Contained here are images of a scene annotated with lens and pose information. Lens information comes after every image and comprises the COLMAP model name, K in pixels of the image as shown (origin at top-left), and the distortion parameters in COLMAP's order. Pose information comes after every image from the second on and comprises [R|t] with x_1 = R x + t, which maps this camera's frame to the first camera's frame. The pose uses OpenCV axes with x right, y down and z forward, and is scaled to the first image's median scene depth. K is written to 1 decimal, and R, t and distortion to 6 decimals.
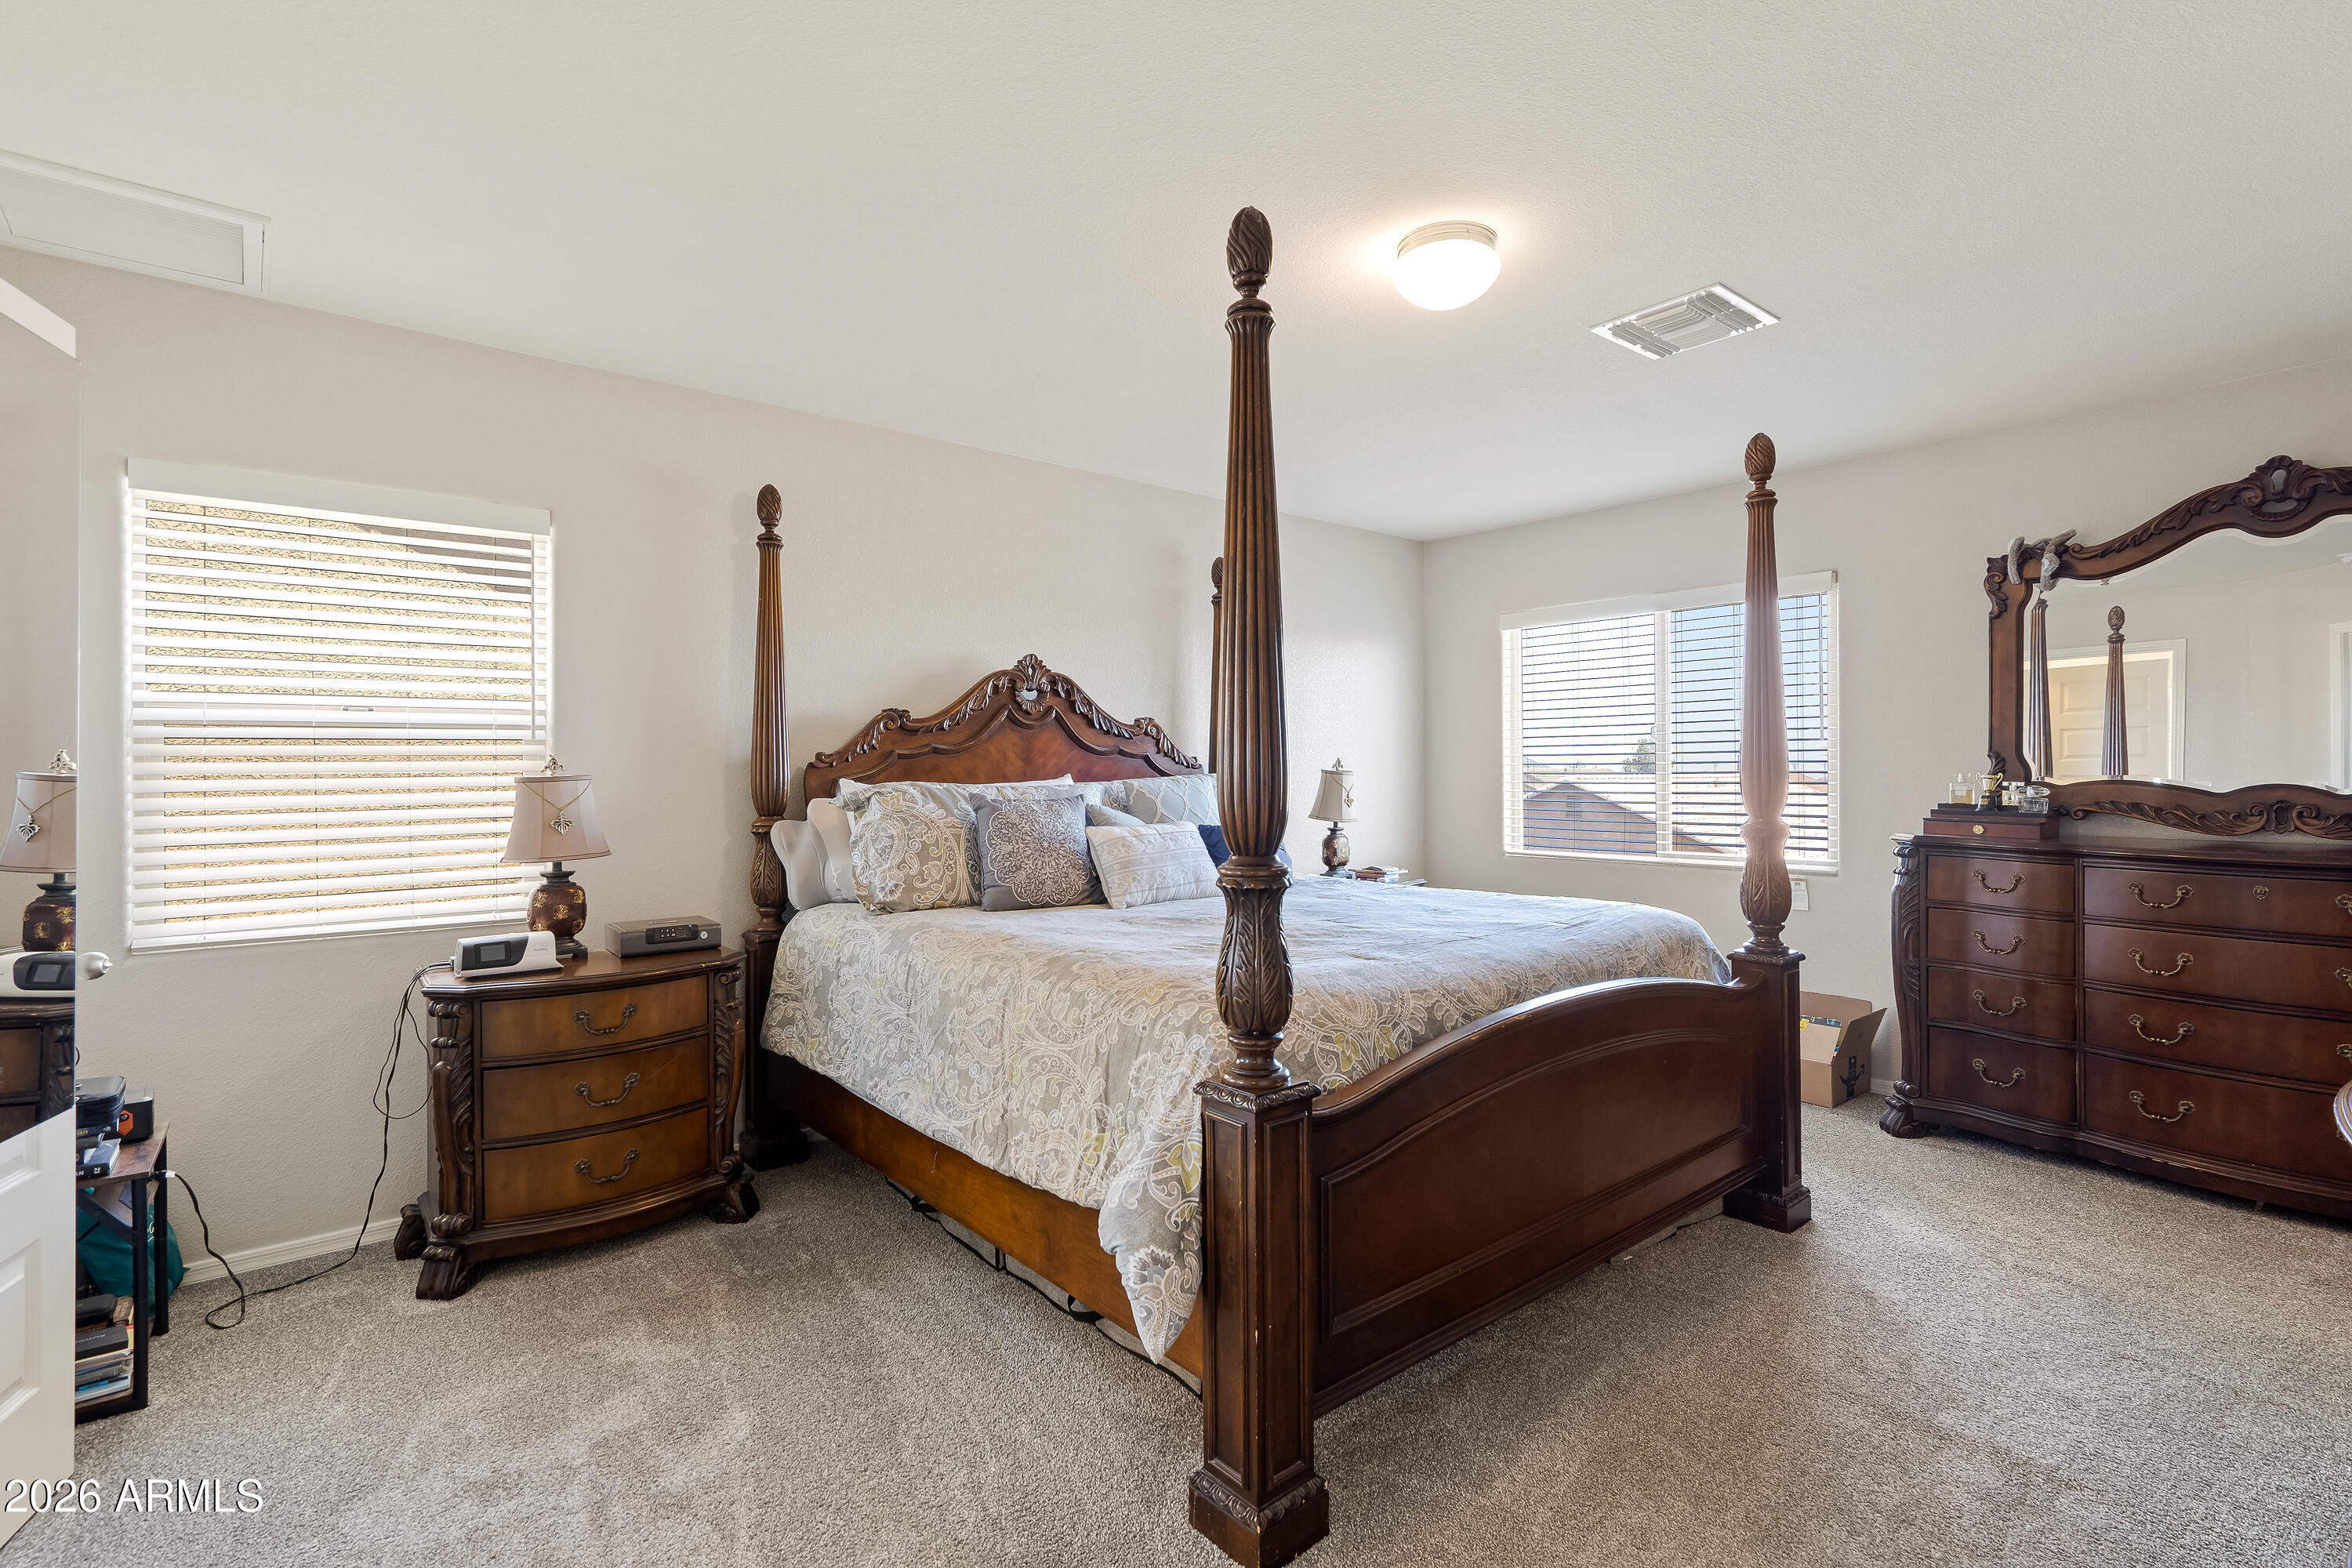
lens RADIAL K [[1065.9, 0, 1157.4], [0, 1065.9, 787.5], [0, 0, 1]] dist [-0.002307, 0.000141]
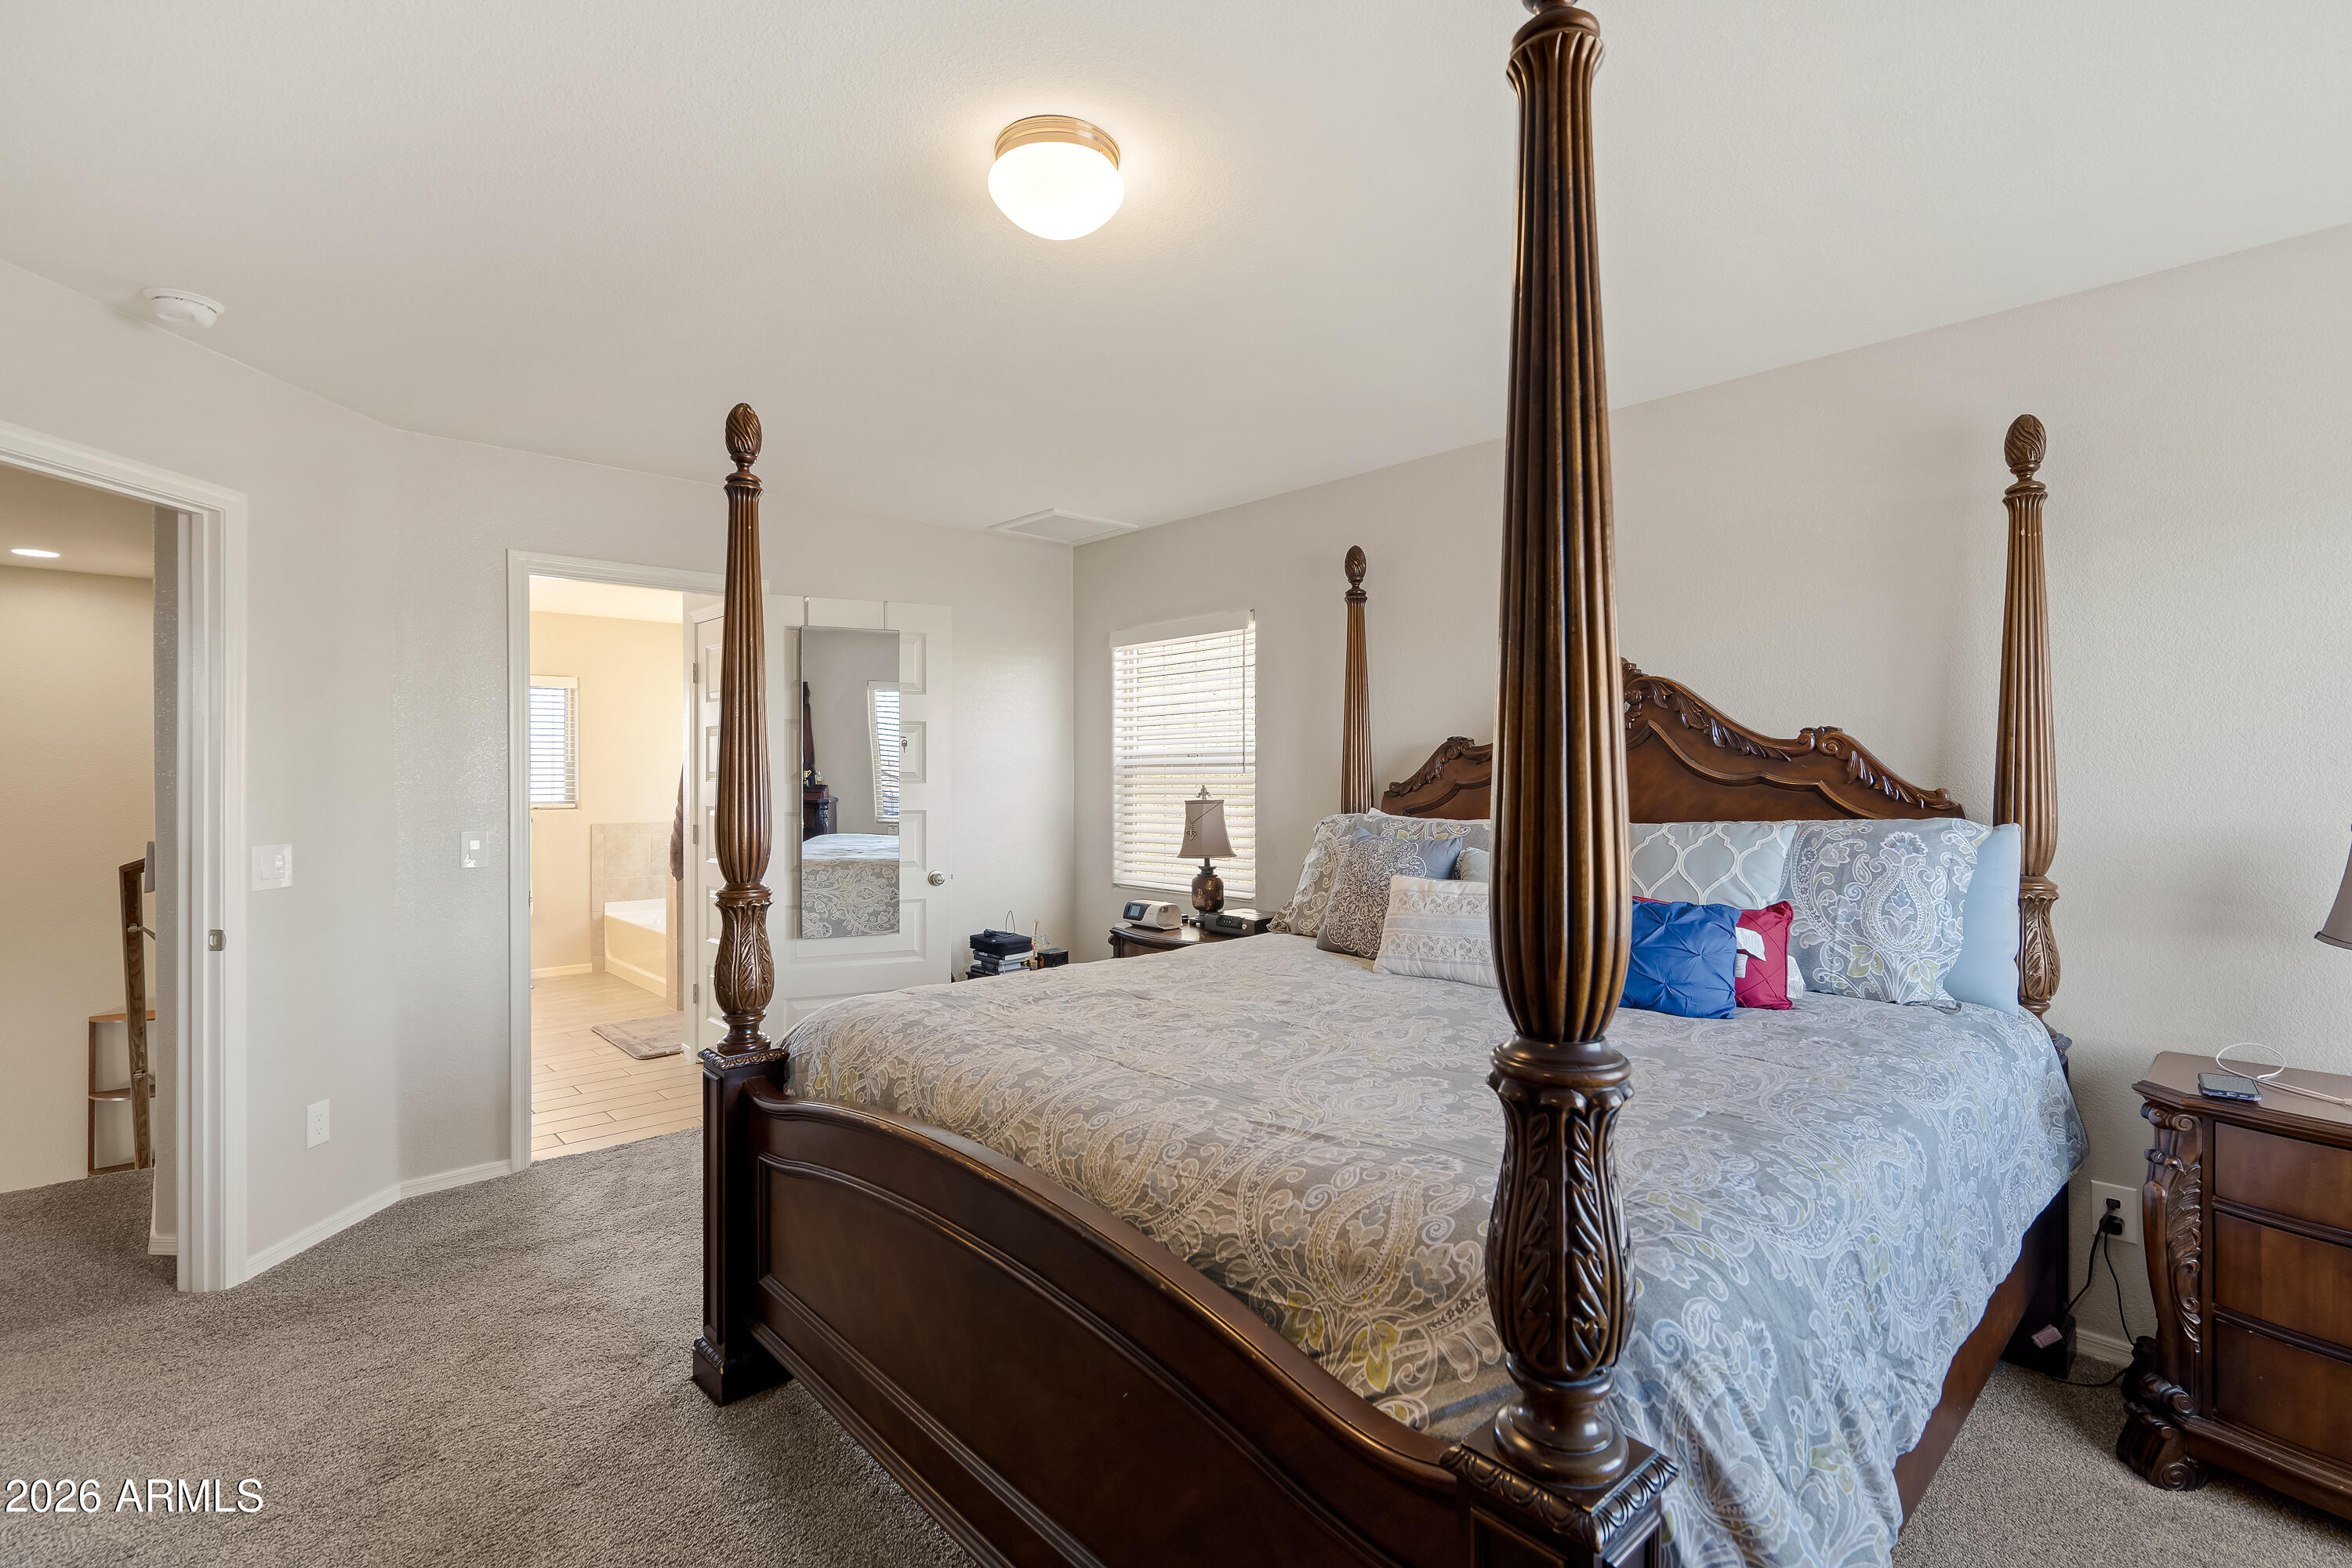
lens RADIAL K [[1081.8, 0, 1166.7], [0, 1081.8, 791.6], [0, 0, 1]] dist [0.002577, 0.000910]
pose [[0.120734, 0.019114, -0.992501, 0.866651], [-0.018285, 0.999688, 0.017028, -0.044550], [0.992517, 0.016092, 0.121046, 0.761225]]
